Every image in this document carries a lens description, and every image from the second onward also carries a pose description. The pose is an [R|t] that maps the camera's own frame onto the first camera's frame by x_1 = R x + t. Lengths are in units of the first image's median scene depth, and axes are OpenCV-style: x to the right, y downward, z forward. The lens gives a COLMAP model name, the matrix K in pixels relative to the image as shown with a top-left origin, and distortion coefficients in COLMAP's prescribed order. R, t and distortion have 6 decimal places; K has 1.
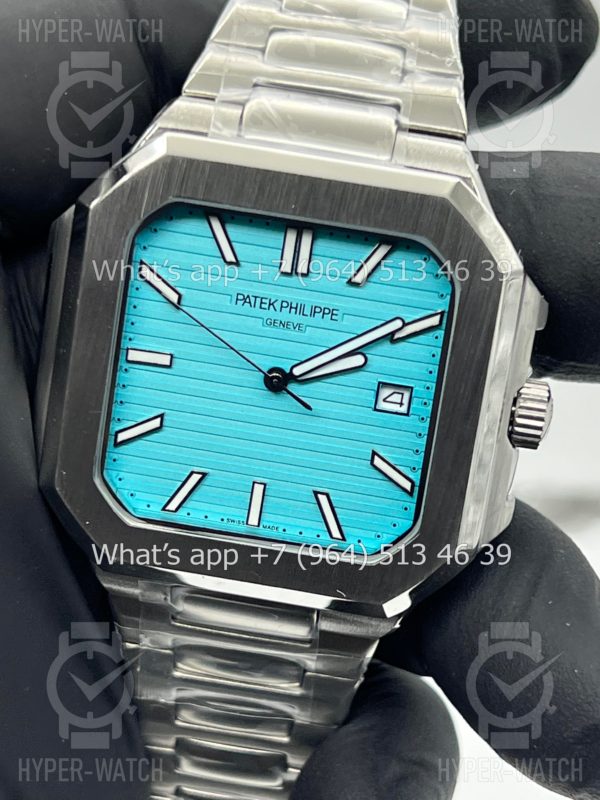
lens RADIAL K [[1766.2, 0, 301.2], [0, 1766.2, 423.3], [0, 0, 1]] dist [0.314688, 0.000000]
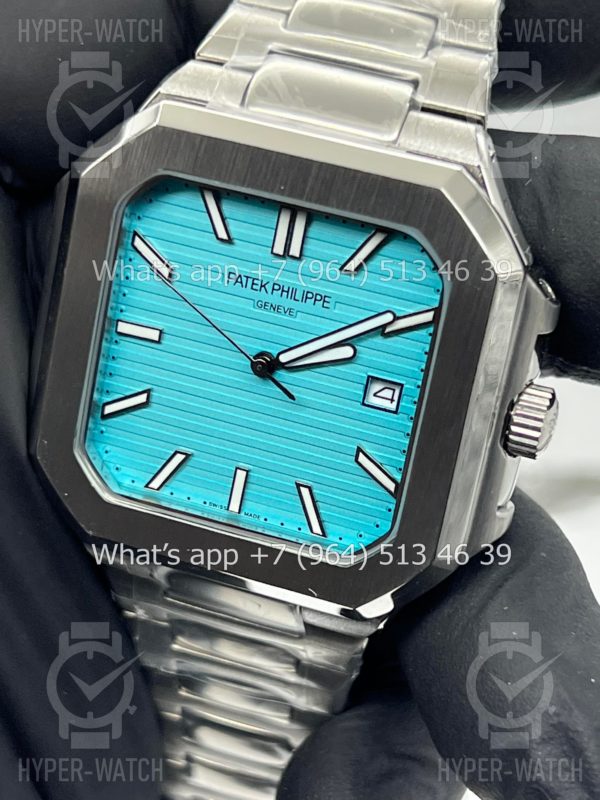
lens RADIAL K [[1766.2, 0, 305.0], [0, 1766.2, 417.3], [0, 0, 1]] dist [0.314688, 0.000000]
pose [[0.980512, 0.084197, -0.177504, 0.179644], [-0.072694, 0.994870, 0.070354, -0.065065], [0.182517, -0.056079, 0.981602, 0.060741]]
